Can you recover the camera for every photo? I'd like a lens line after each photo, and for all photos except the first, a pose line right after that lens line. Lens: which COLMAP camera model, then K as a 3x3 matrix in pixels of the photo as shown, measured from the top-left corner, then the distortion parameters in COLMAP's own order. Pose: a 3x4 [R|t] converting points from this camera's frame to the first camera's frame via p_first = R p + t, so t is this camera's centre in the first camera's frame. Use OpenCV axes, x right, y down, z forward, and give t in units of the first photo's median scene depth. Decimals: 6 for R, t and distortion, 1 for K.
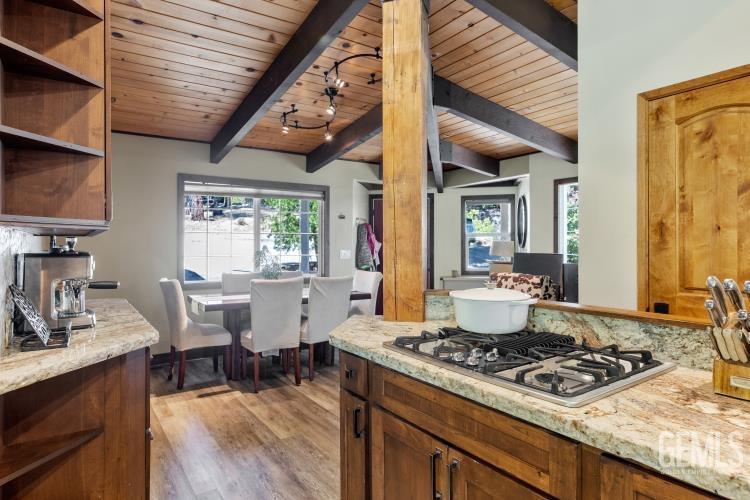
lens RADIAL K [[437.8, 0, 376.0], [0, 437.8, 241.7], [0, 0, 1]] dist [-0.003966, -0.000224]
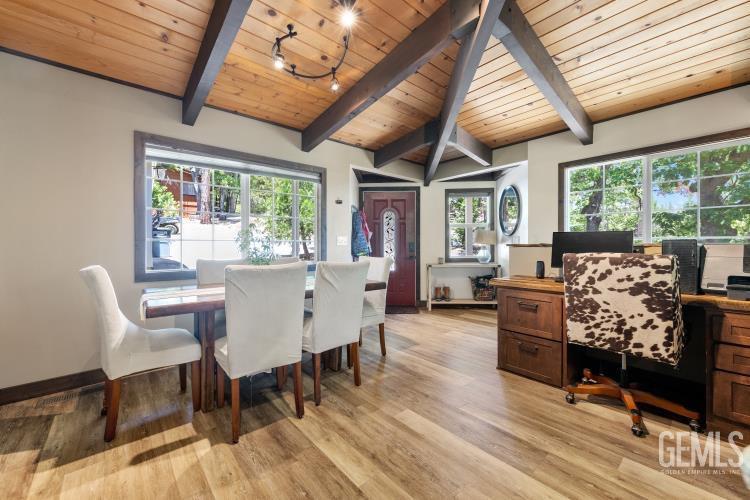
lens RADIAL K [[295.5, 0, 375.8], [0, 295.5, 246.1], [0, 0, 1]] dist [0.001997, 0.000092]
pose [[0.992852, -0.002061, 0.119335, -0.109663], [0.000892, 0.999951, 0.009849, 0.049694], [-0.119350, -0.009672, 0.992805, 0.500276]]
